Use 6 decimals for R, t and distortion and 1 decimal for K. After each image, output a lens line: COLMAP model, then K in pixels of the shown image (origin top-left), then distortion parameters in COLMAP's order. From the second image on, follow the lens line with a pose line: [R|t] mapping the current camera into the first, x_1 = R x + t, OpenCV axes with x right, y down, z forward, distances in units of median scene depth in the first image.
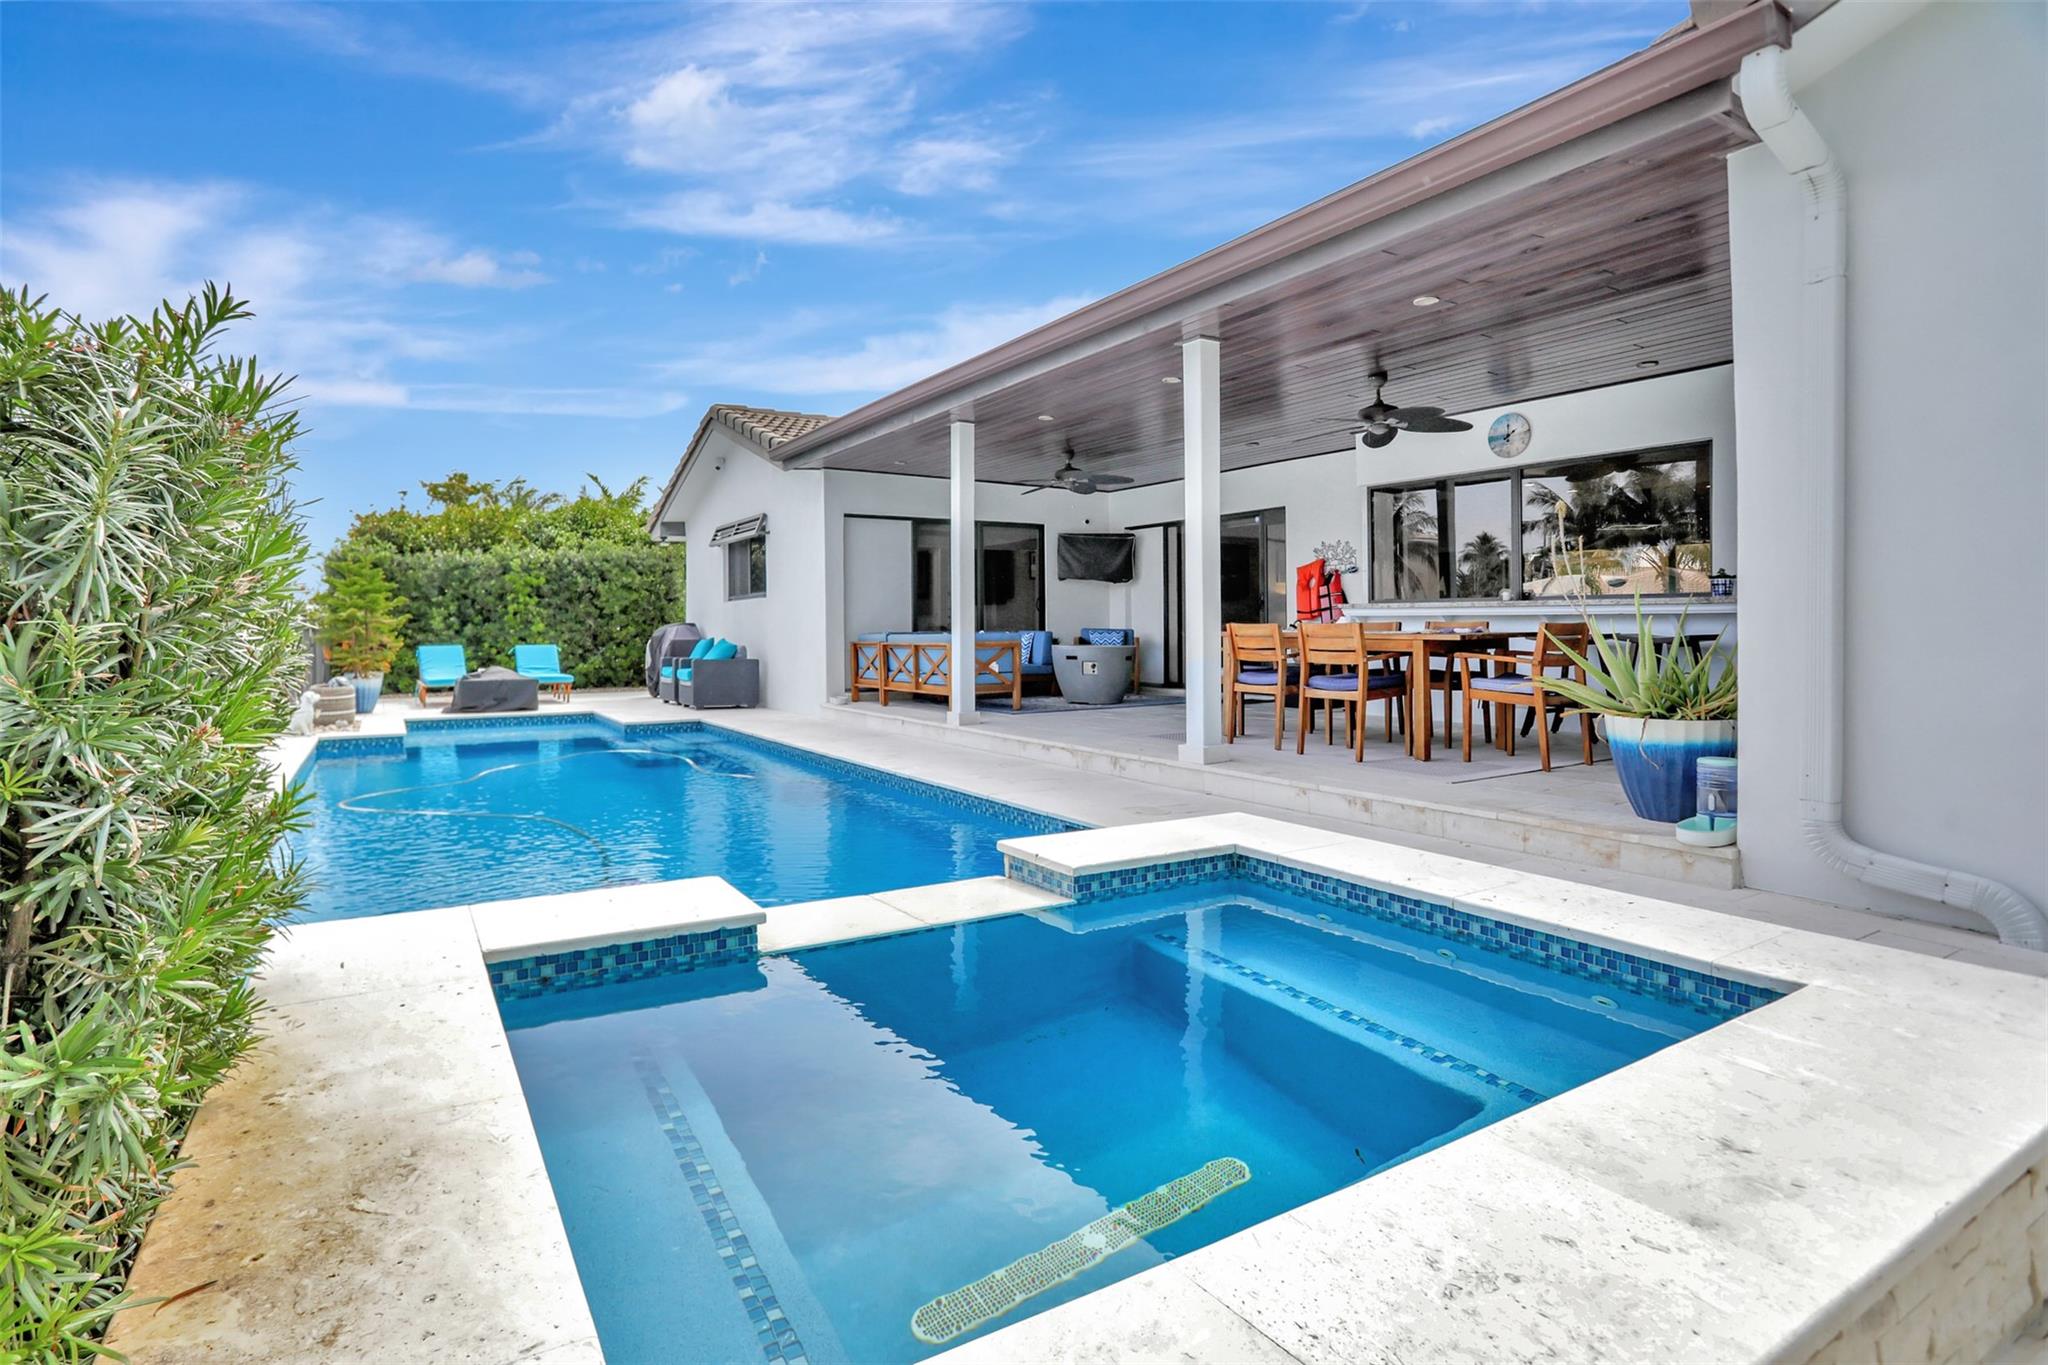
lens RADIAL K [[1027.8, 0, 989.5], [0, 1027.8, 645.1], [0, 0, 1]] dist [-0.067494, -0.000005]
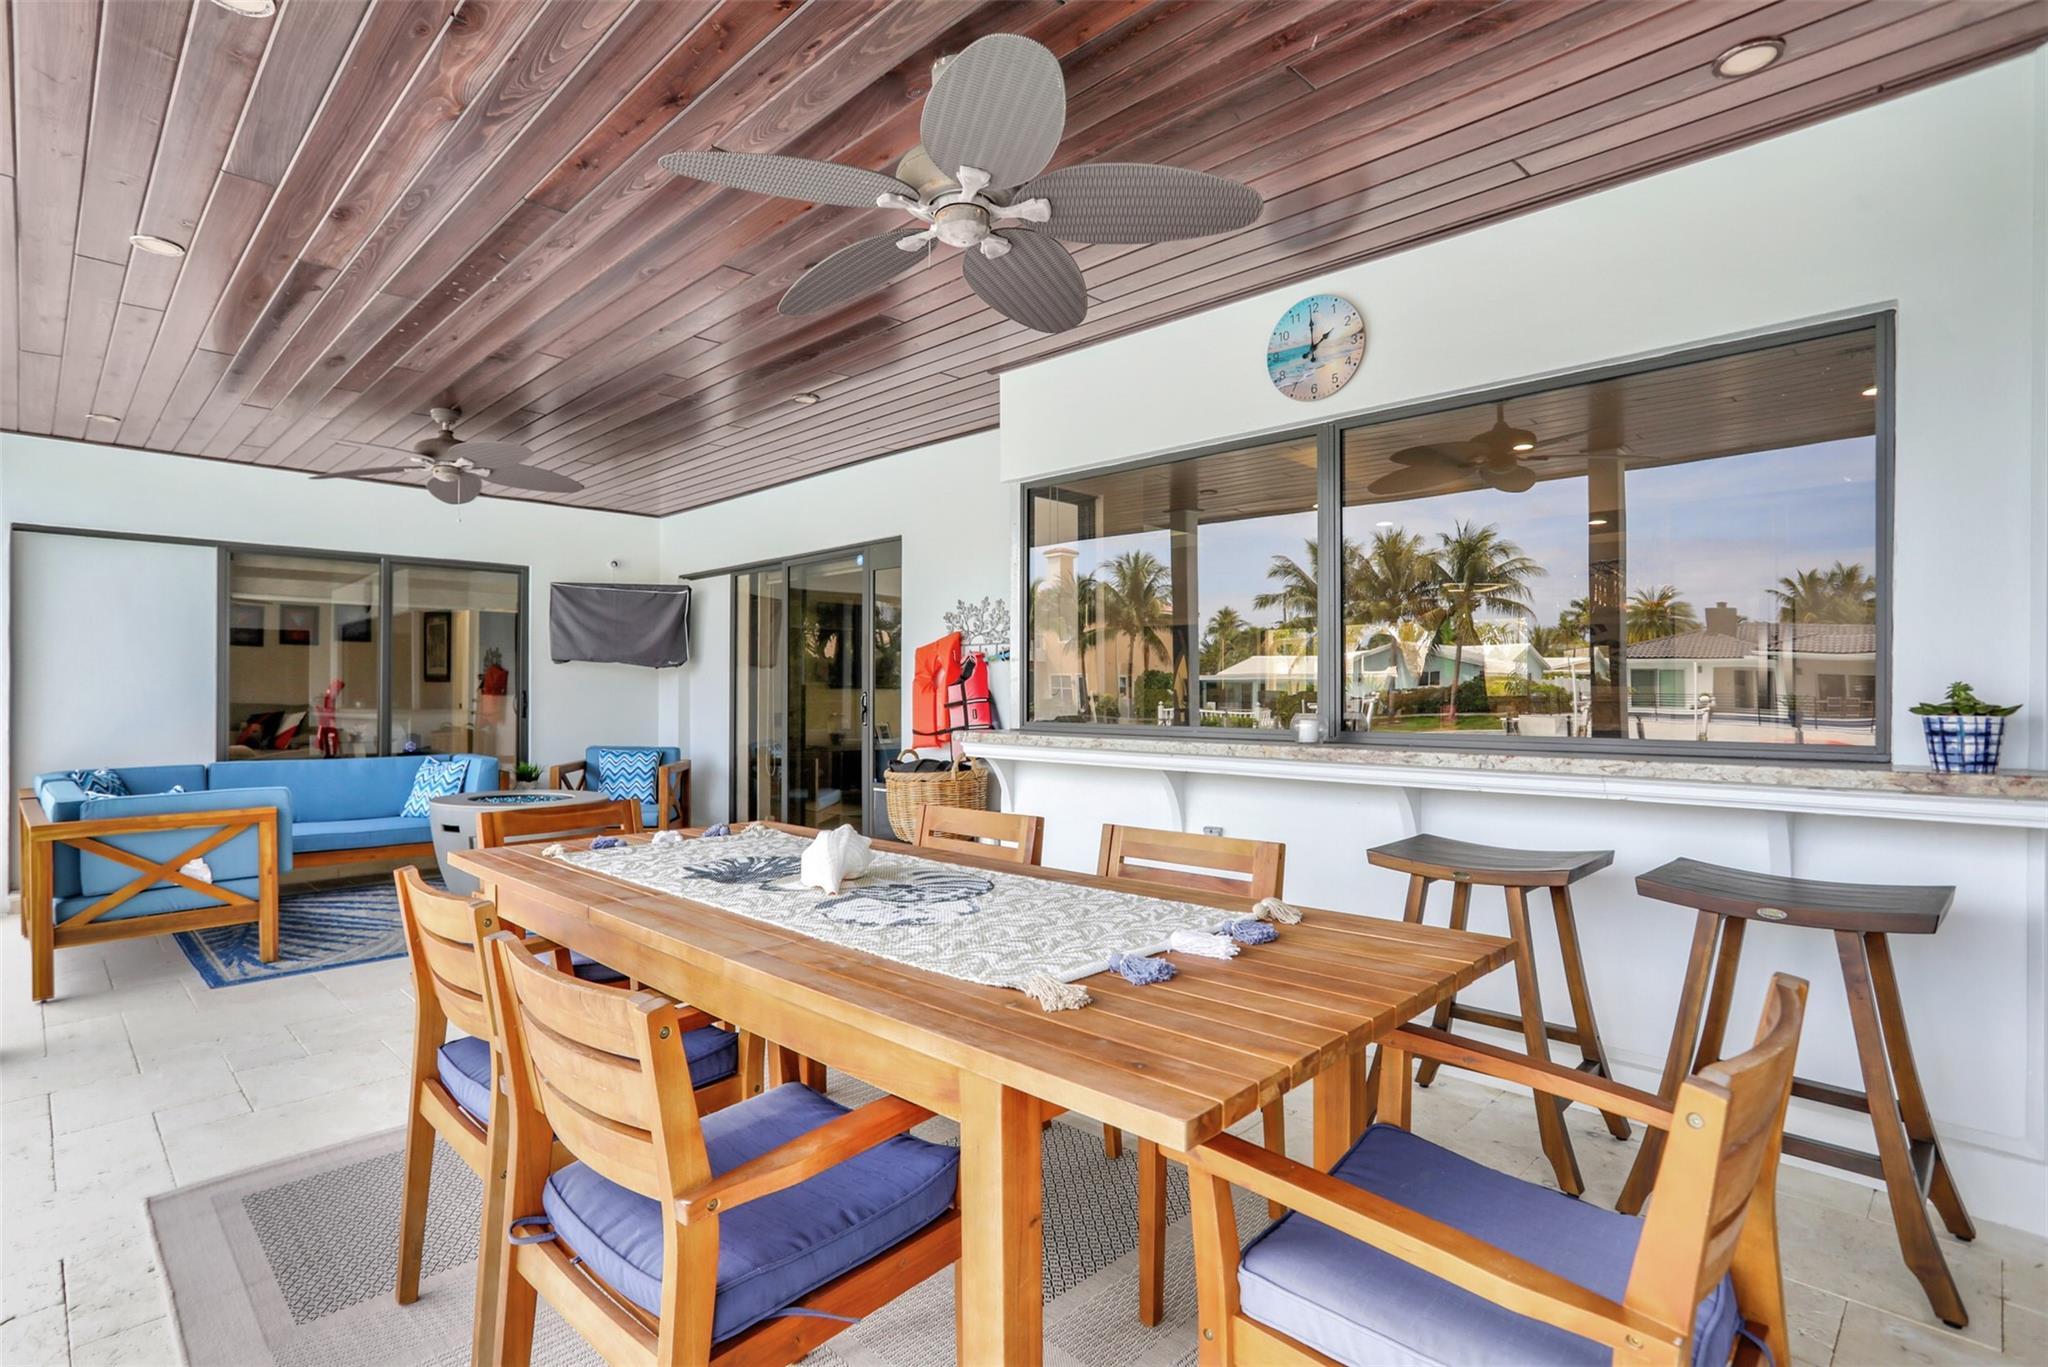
lens RADIAL K [[1020.3, 0, 1016.6], [0, 1020.3, 737.4], [0, 0, 1]] dist [-0.068830, 0.035978]
pose [[0.967140, -0.005943, 0.254176, 0.139797], [0.000142, 0.999739, 0.022836, -0.026763], [-0.254246, -0.022050, 0.966888, 0.301986]]
